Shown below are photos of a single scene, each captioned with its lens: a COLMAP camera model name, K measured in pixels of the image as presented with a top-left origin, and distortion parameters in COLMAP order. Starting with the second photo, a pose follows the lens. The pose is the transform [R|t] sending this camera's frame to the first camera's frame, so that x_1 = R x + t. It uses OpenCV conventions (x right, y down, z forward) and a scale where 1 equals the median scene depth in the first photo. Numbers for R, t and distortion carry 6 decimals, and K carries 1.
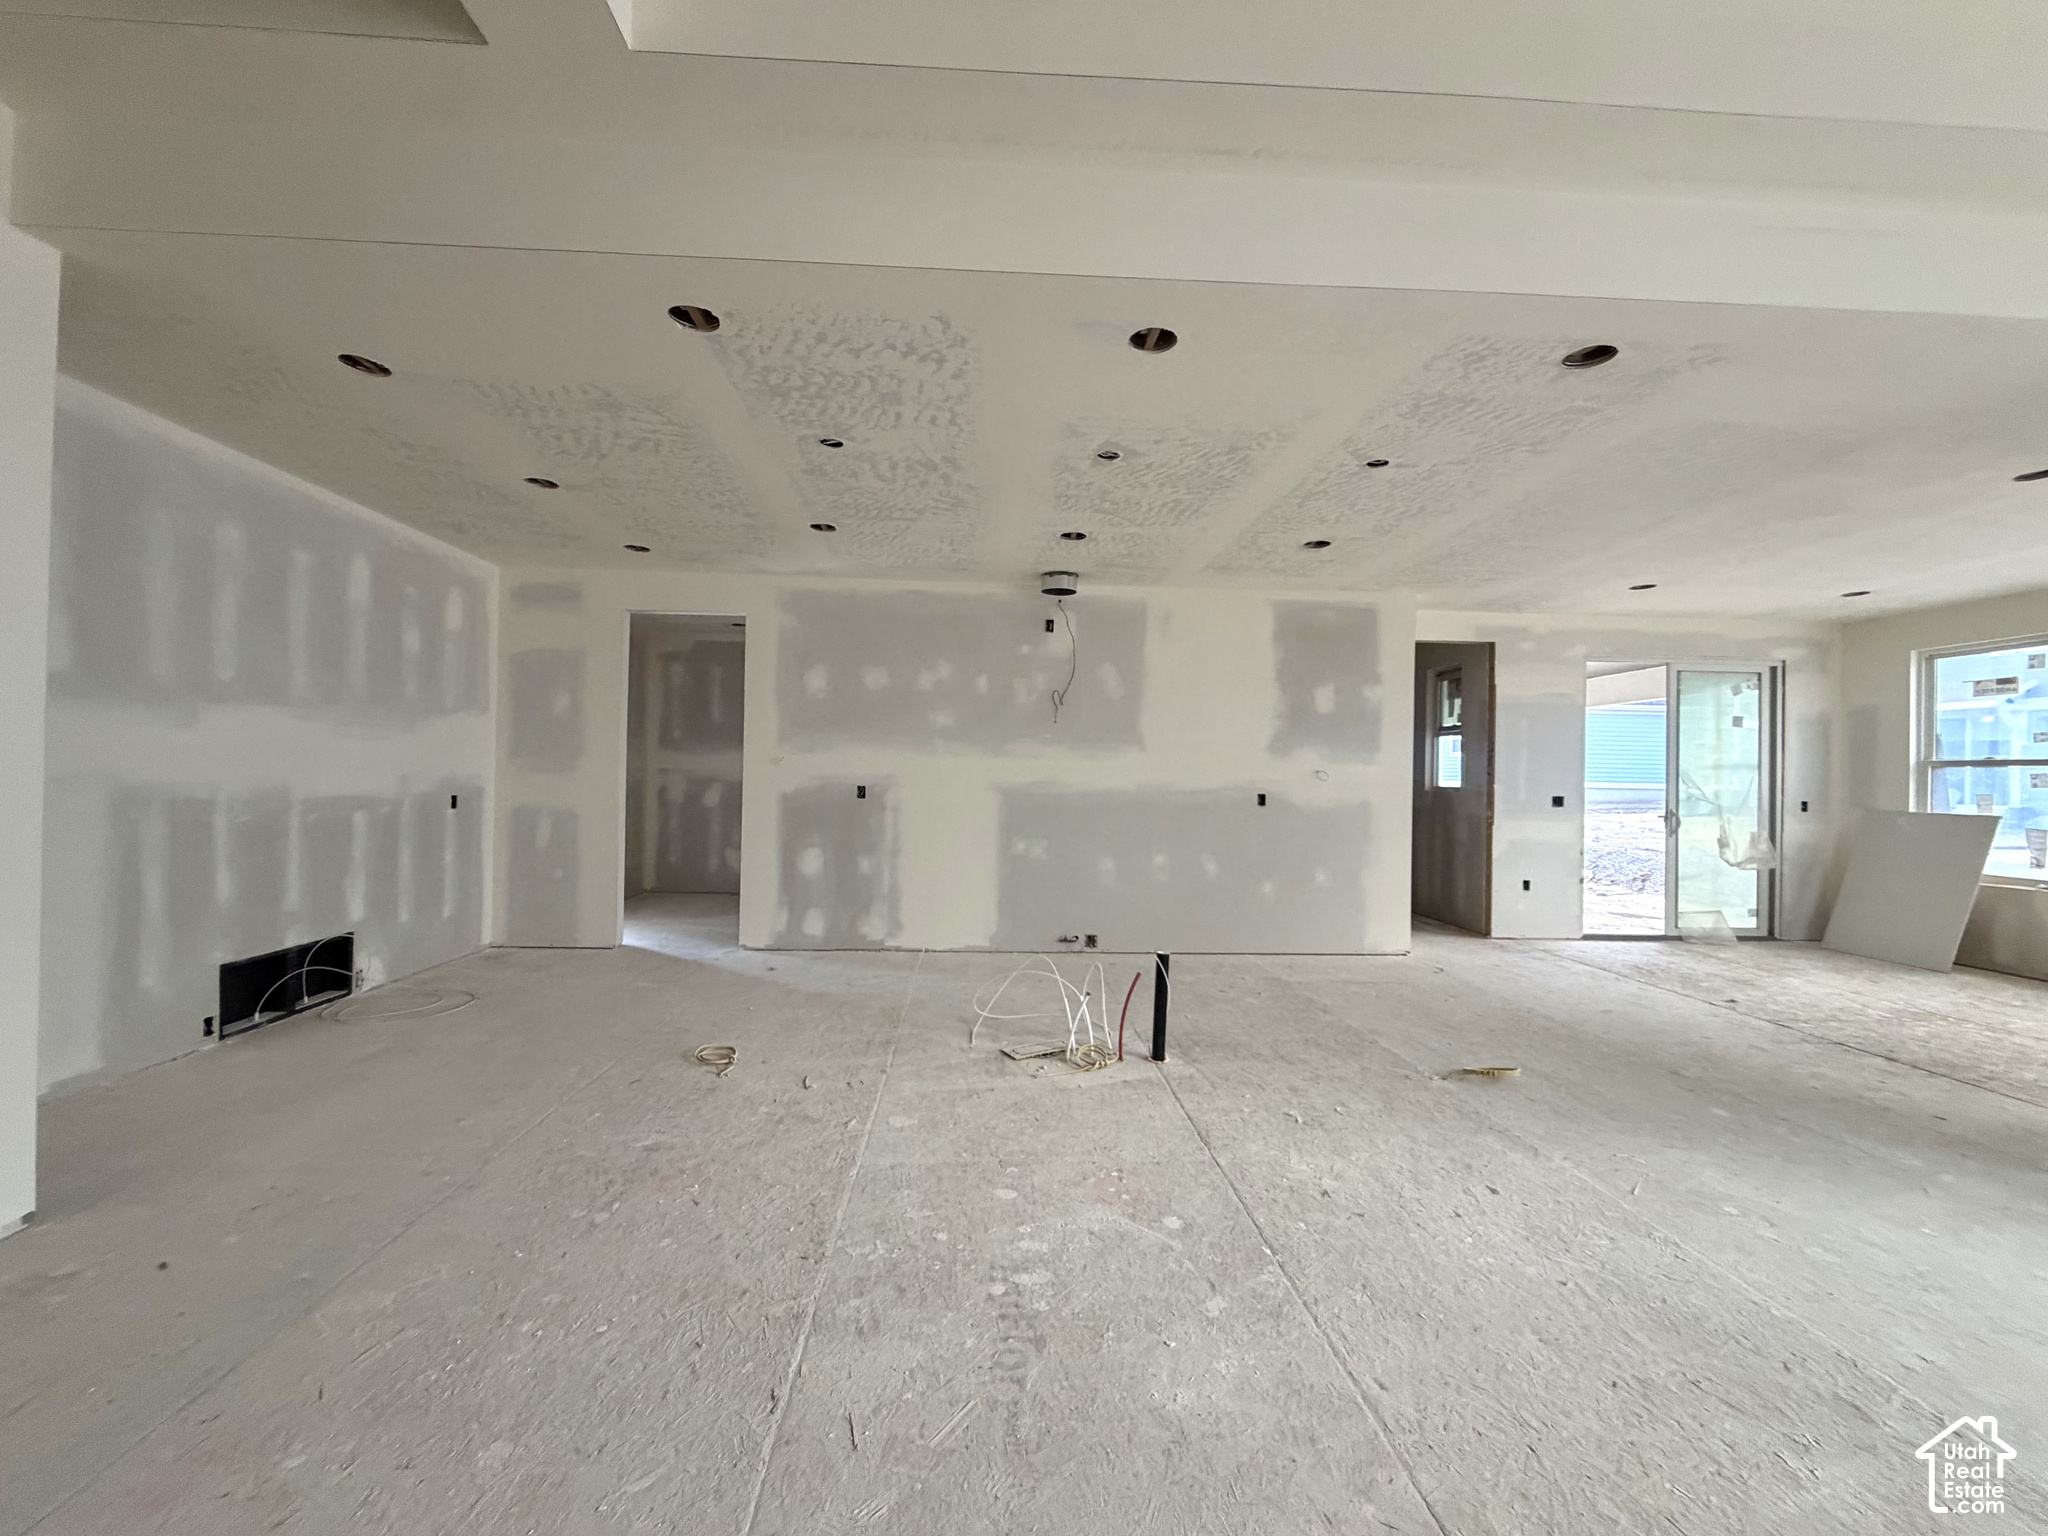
lens RADIAL K [[818.9, 0, 1022.5], [0, 818.9, 771.8], [0, 0, 1]] dist [0.002745, 0.000277]
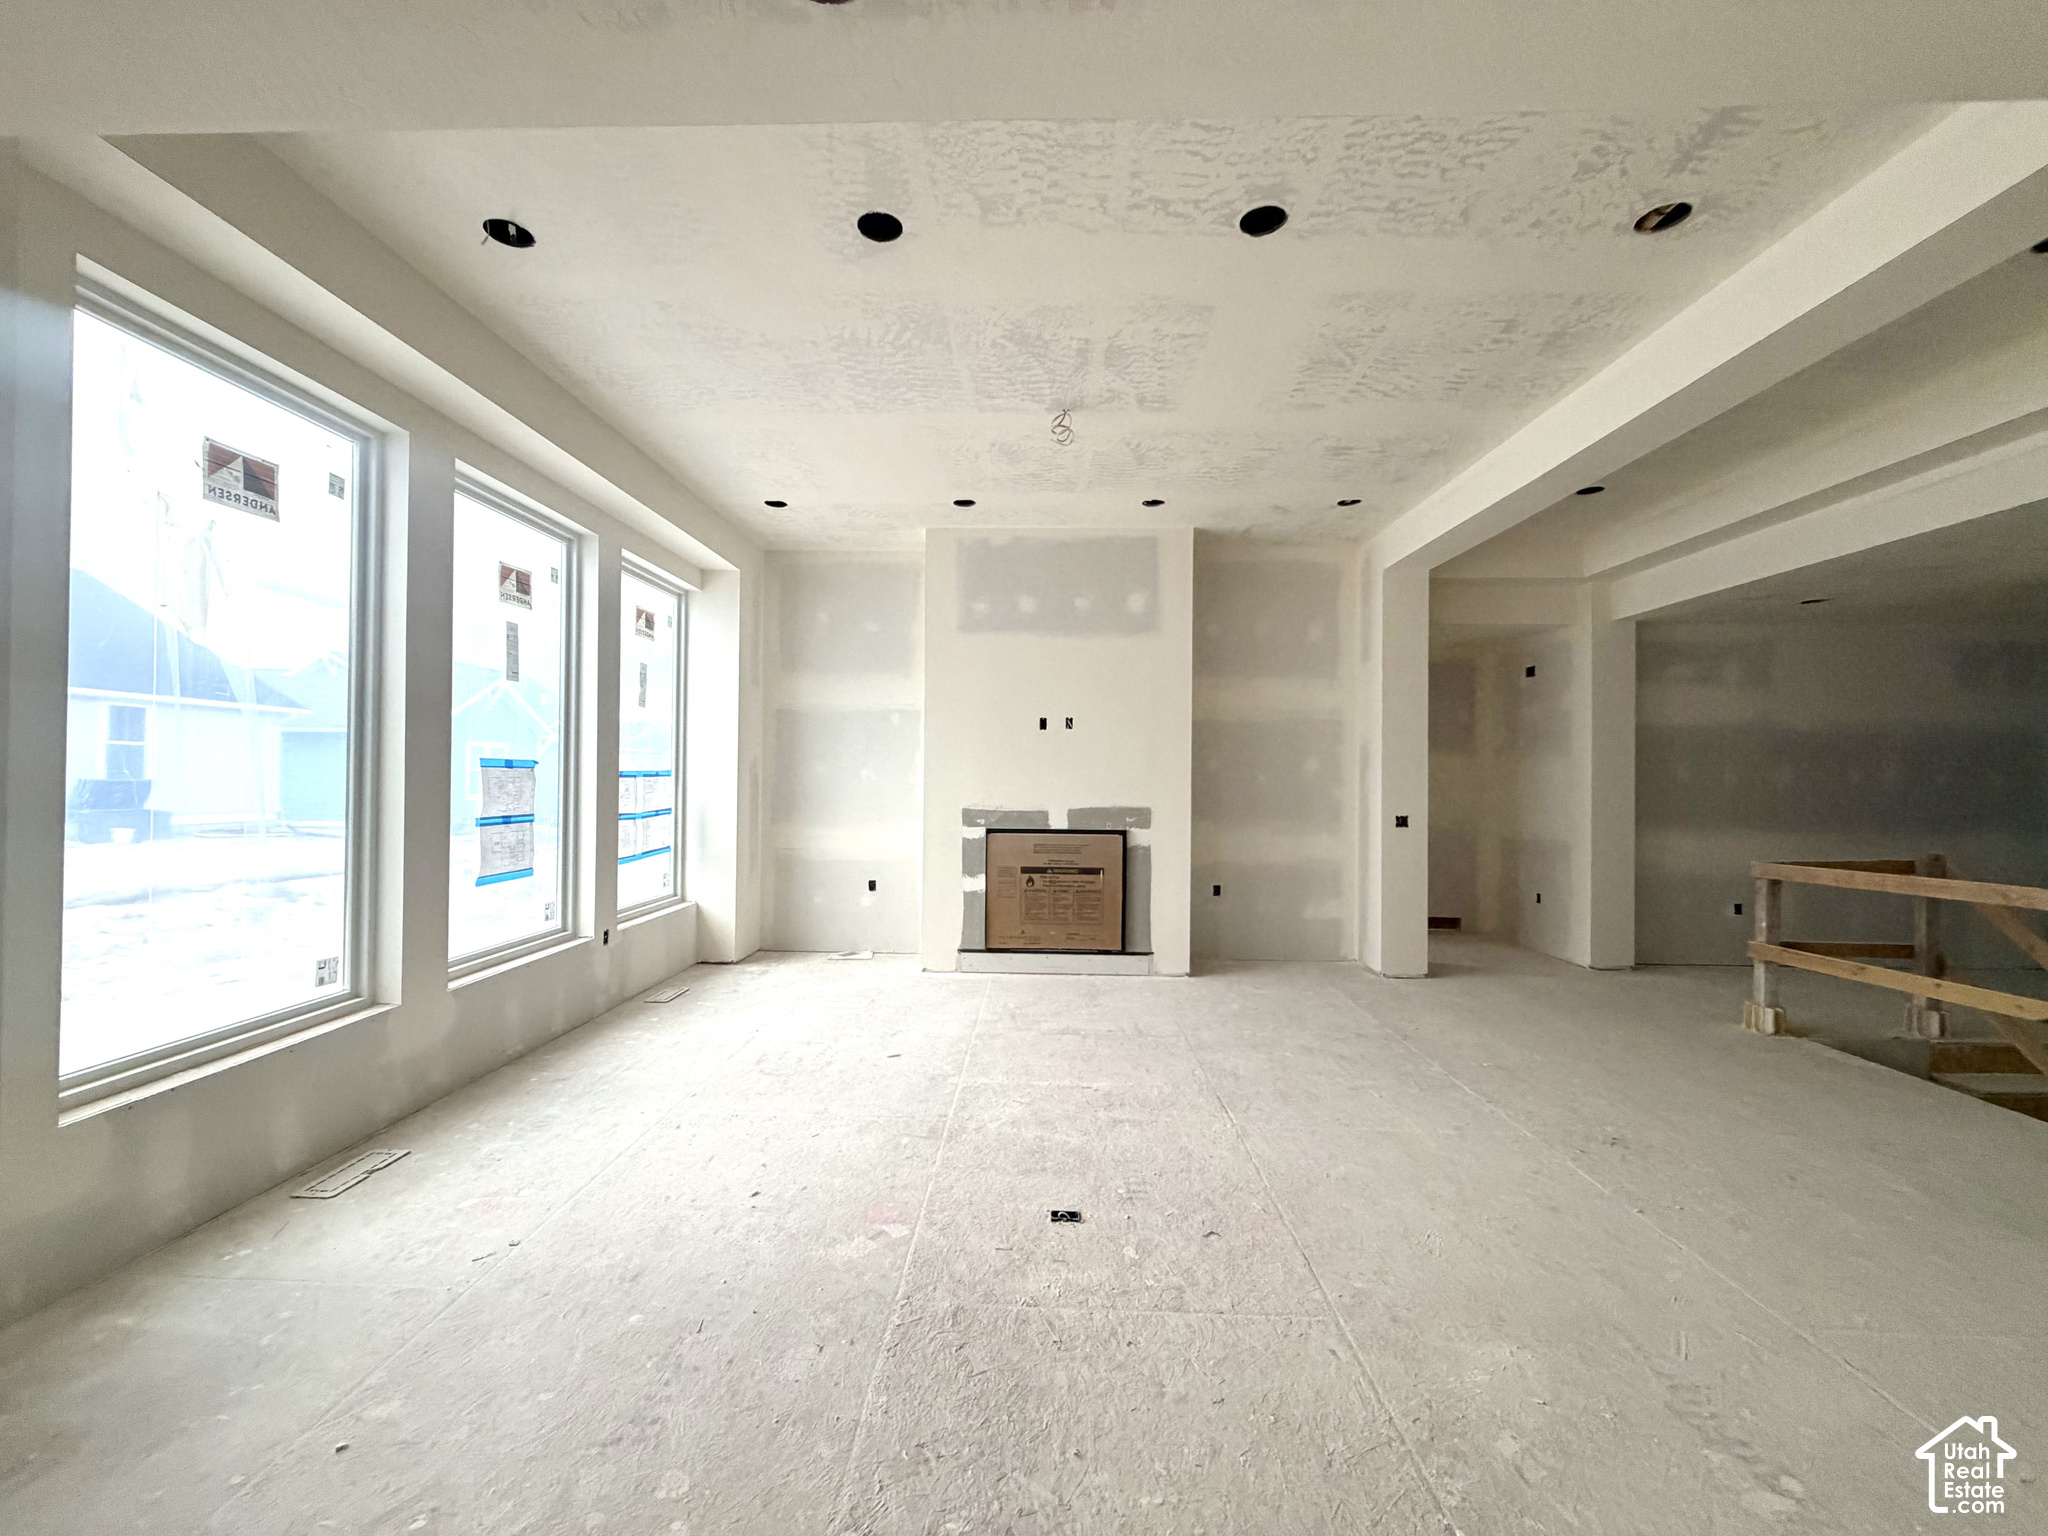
lens RADIAL K [[818.9, 0, 1023.8], [0, 818.9, 770.5], [0, 0, 1]] dist [0.002745, 0.000277]
pose [[-0.995814, -0.027659, 0.087115, 0.220215], [-0.028762, 0.999521, -0.011425, -0.016422], [-0.086757, -0.013883, -0.996133, 0.611251]]
